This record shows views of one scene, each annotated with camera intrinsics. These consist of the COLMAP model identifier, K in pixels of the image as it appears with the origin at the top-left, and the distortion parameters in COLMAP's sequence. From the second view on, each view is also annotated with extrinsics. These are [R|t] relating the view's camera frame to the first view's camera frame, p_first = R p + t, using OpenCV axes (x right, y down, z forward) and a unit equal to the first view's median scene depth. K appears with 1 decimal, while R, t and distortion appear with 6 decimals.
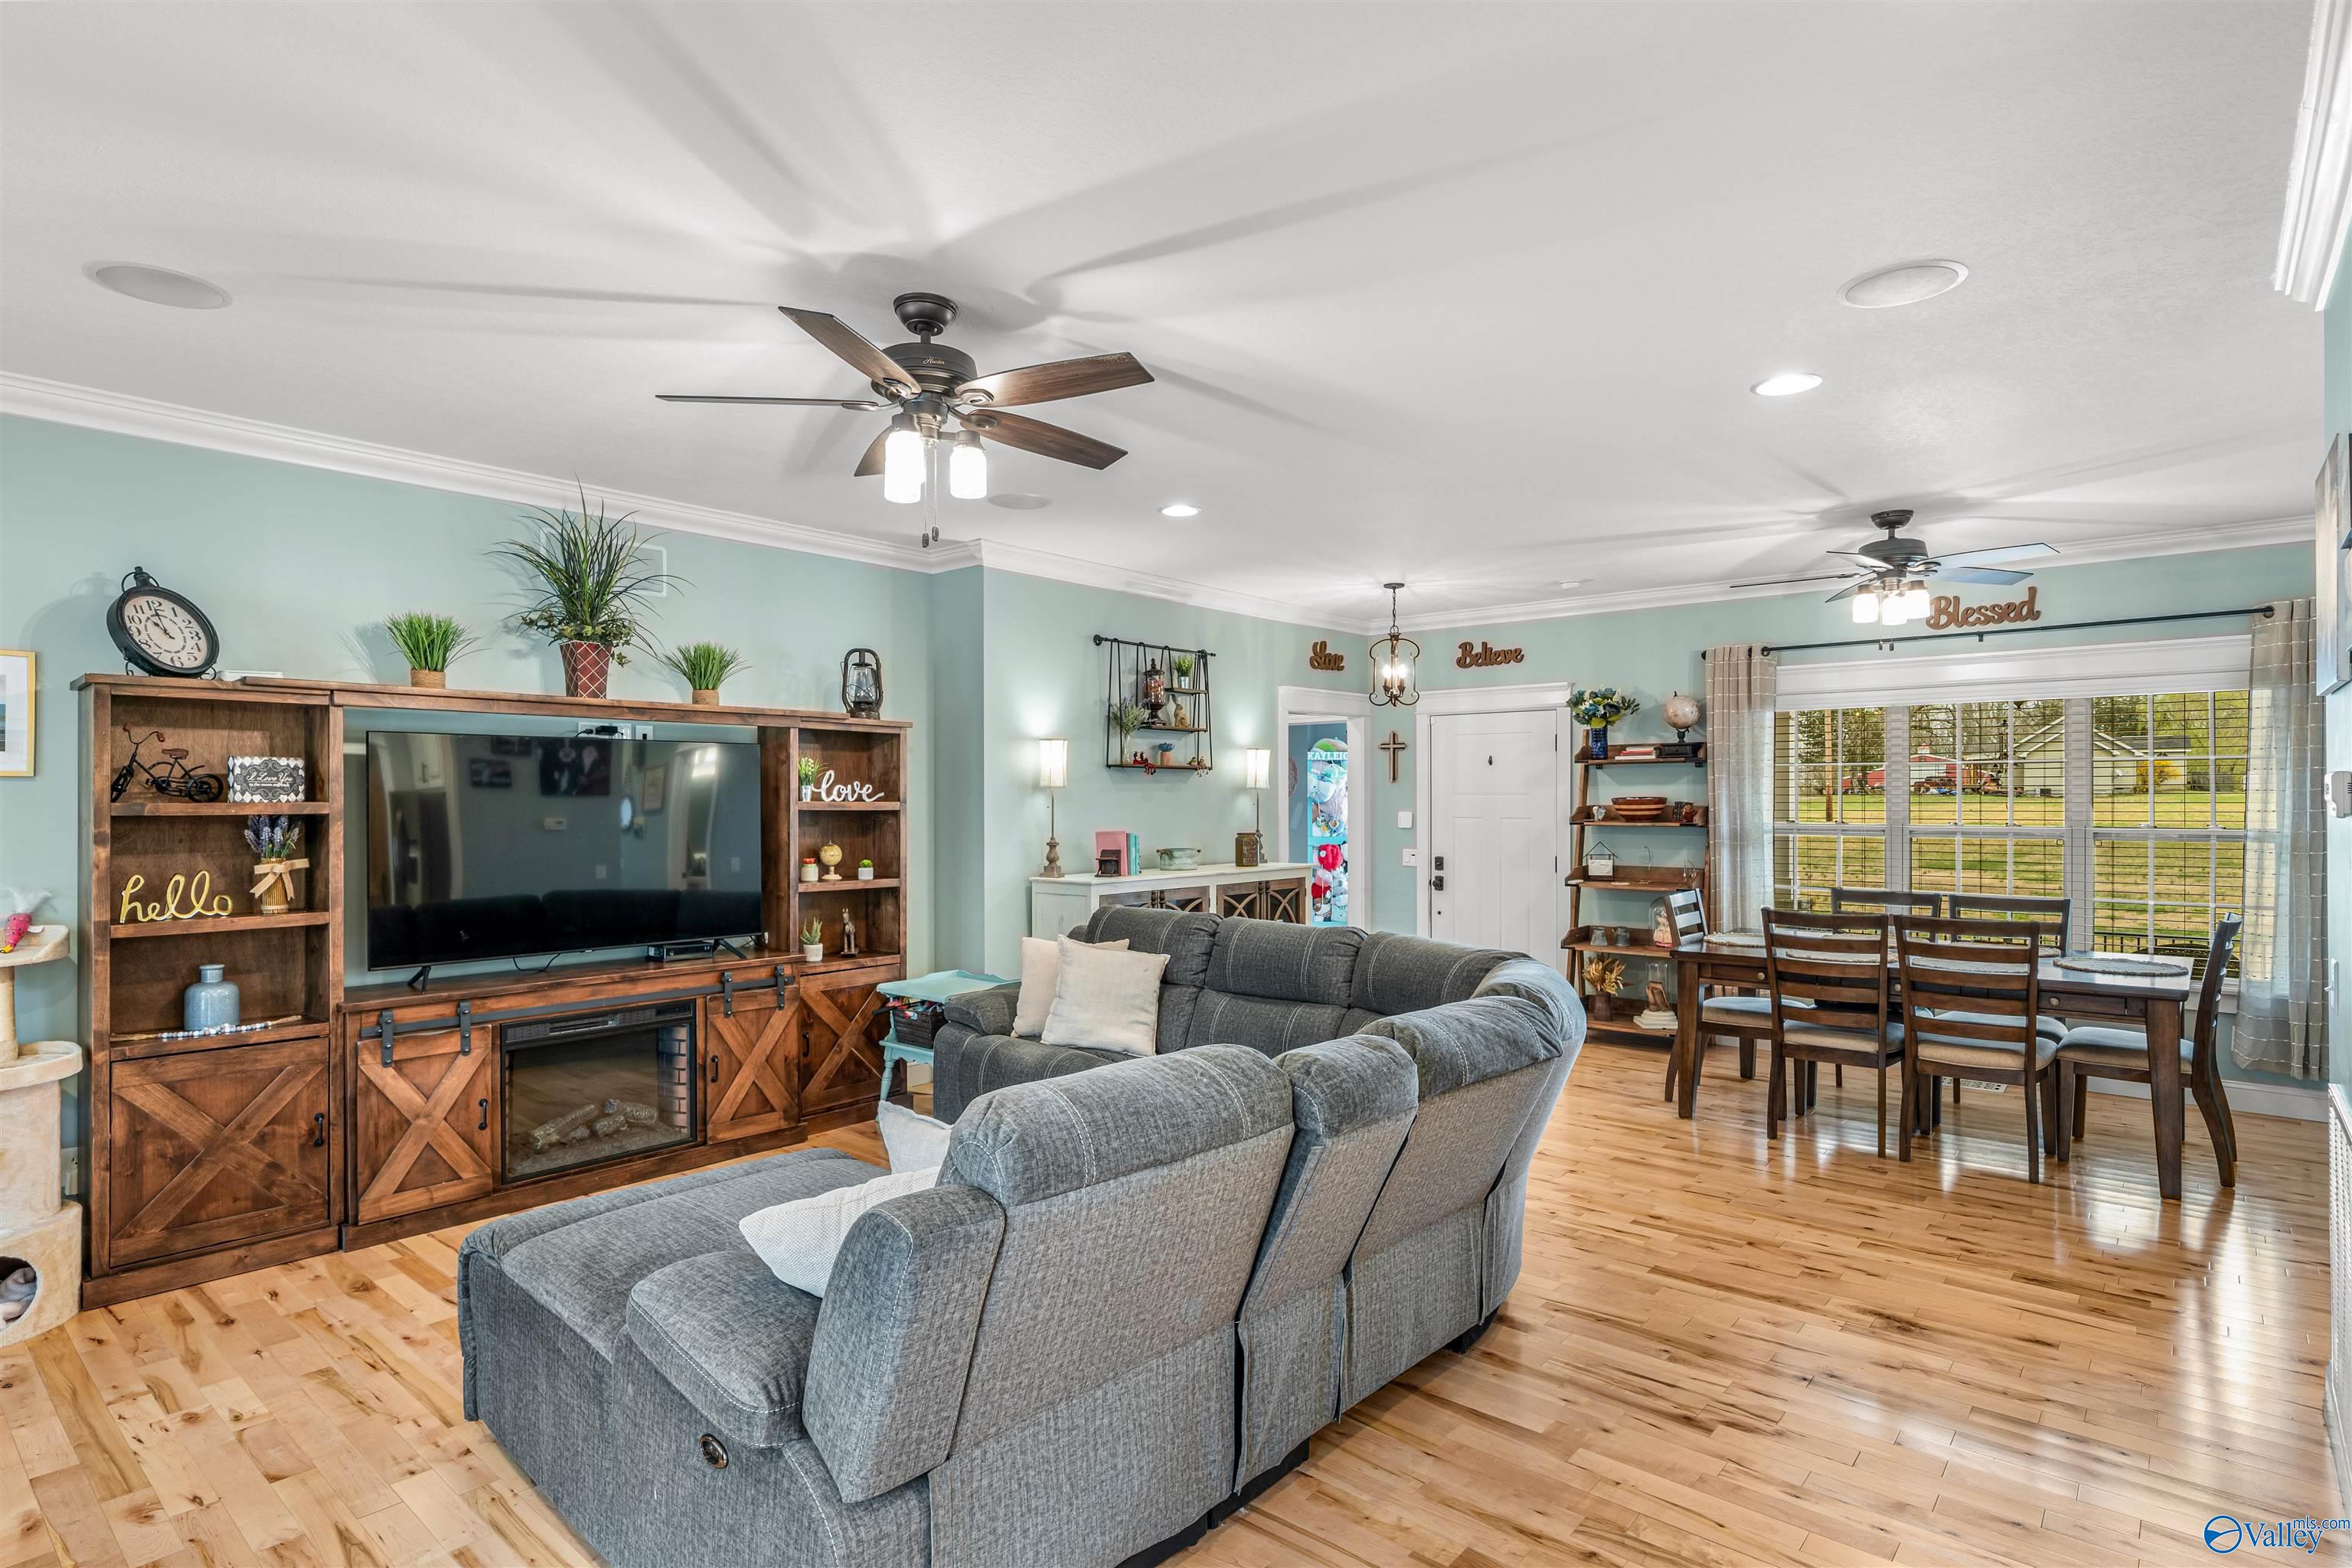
lens RADIAL K [[1203.2, 0, 1165.4], [0, 1203.2, 793.8], [0, 0, 1]] dist [0.003364, 0.001091]
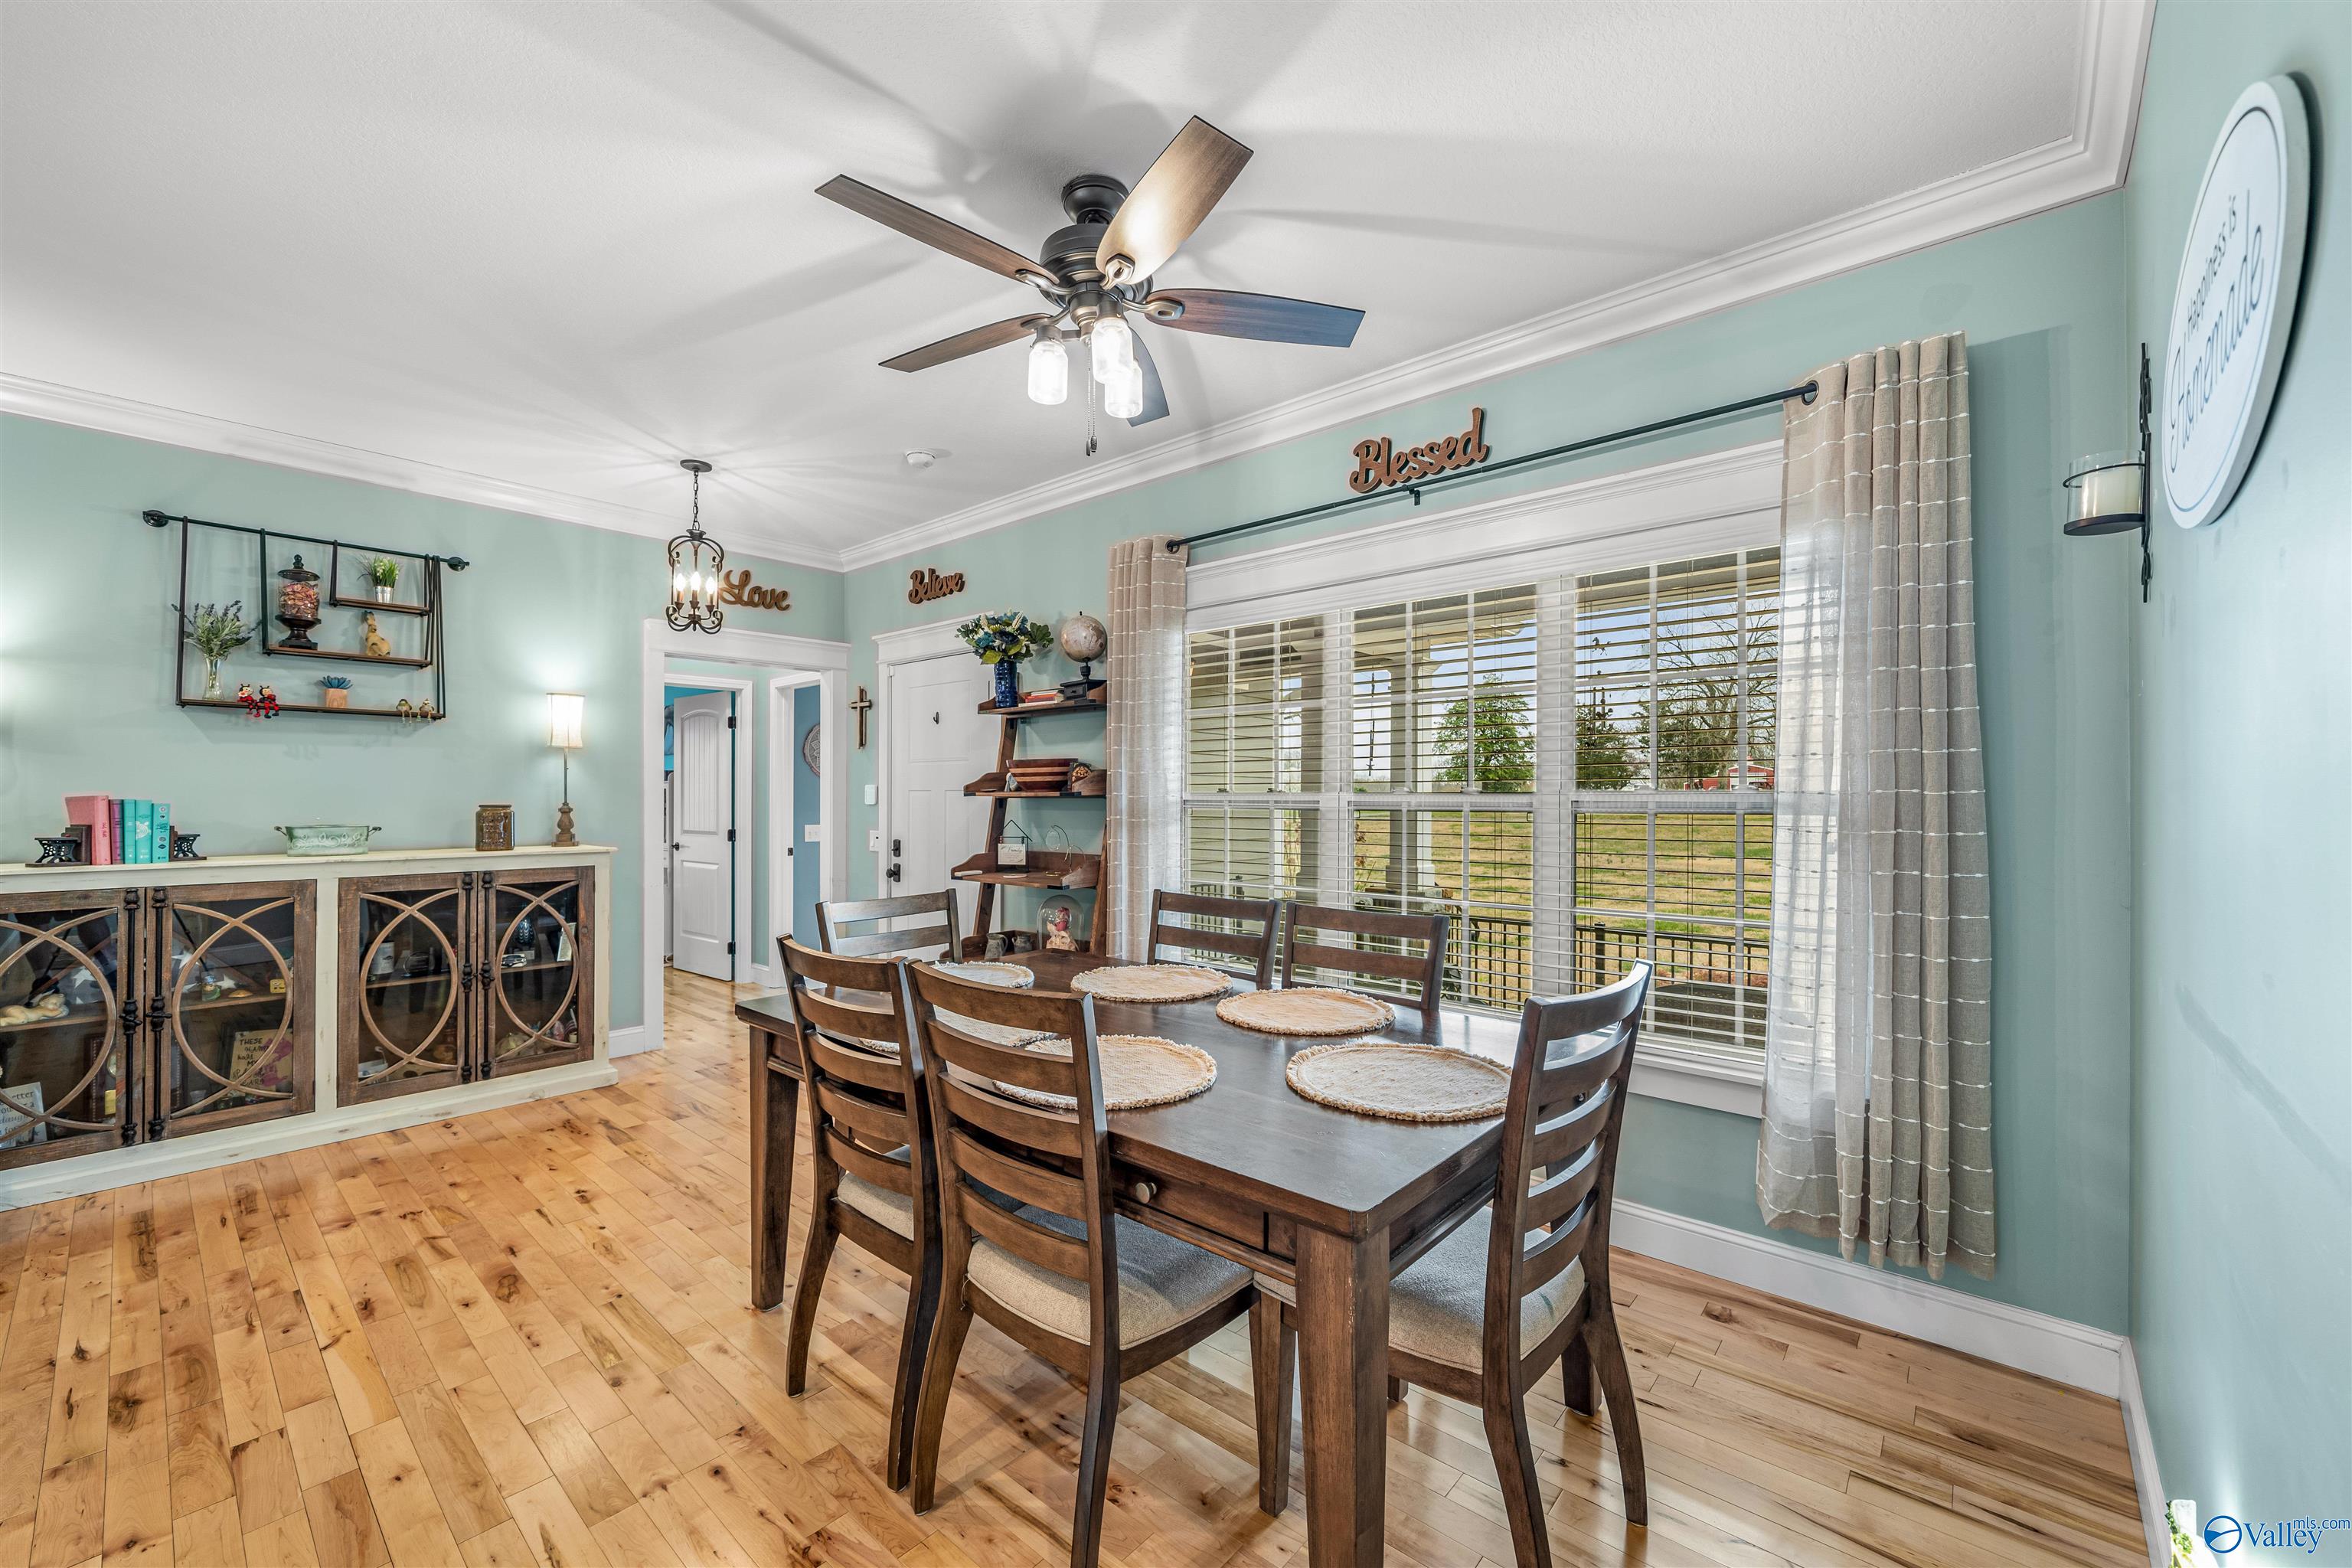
lens RADIAL K [[925.0, 0, 1165.6], [0, 925.0, 791.6], [0, 0, 1]] dist [-0.000788, -0.000099]
pose [[0.999940, 0.002613, -0.010610, 0.690054], [-0.002642, 0.999993, -0.002725, 0.035791], [0.010603, 0.002753, 0.999940, 0.636747]]
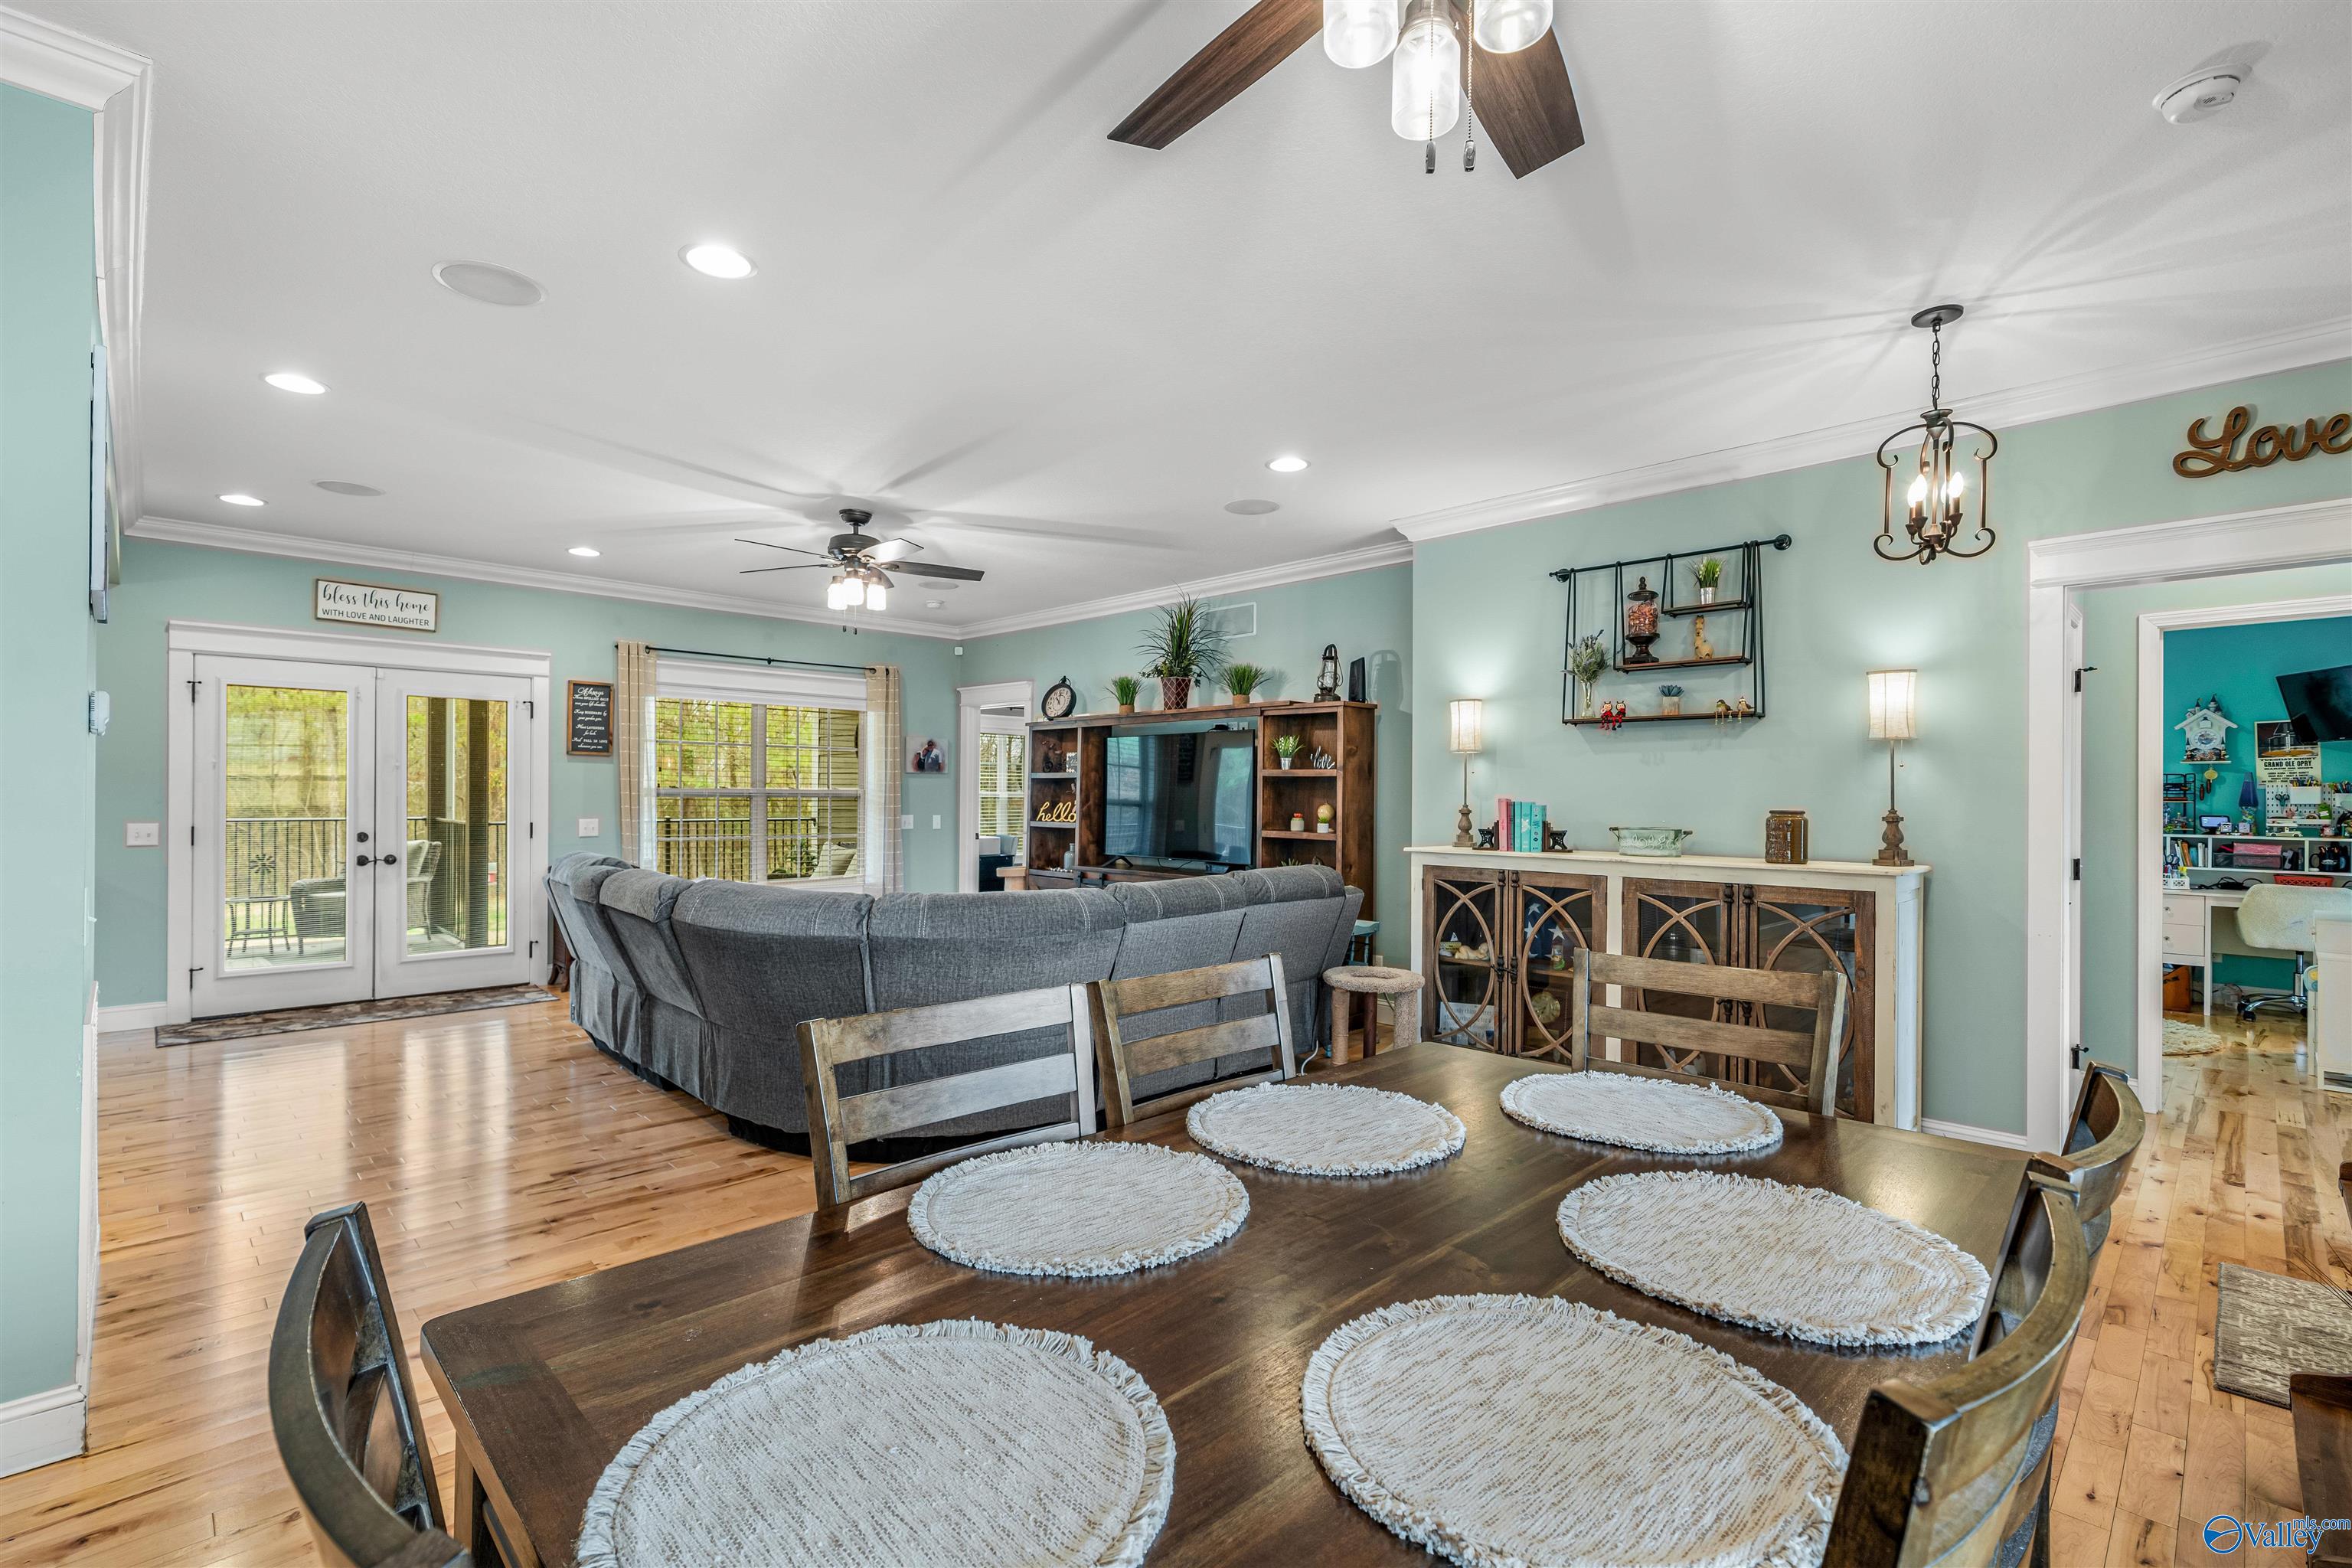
lens RADIAL K [[1058.7, 0, 1166.3], [0, 1058.7, 795.5], [0, 0, 1]] dist [0.000973, -0.000012]
pose [[-0.083184, 0.001524, -0.996533, 0.935230], [-0.003799, 0.999991, 0.001846, 0.035255], [0.996527, 0.003939, -0.083177, 1.034792]]
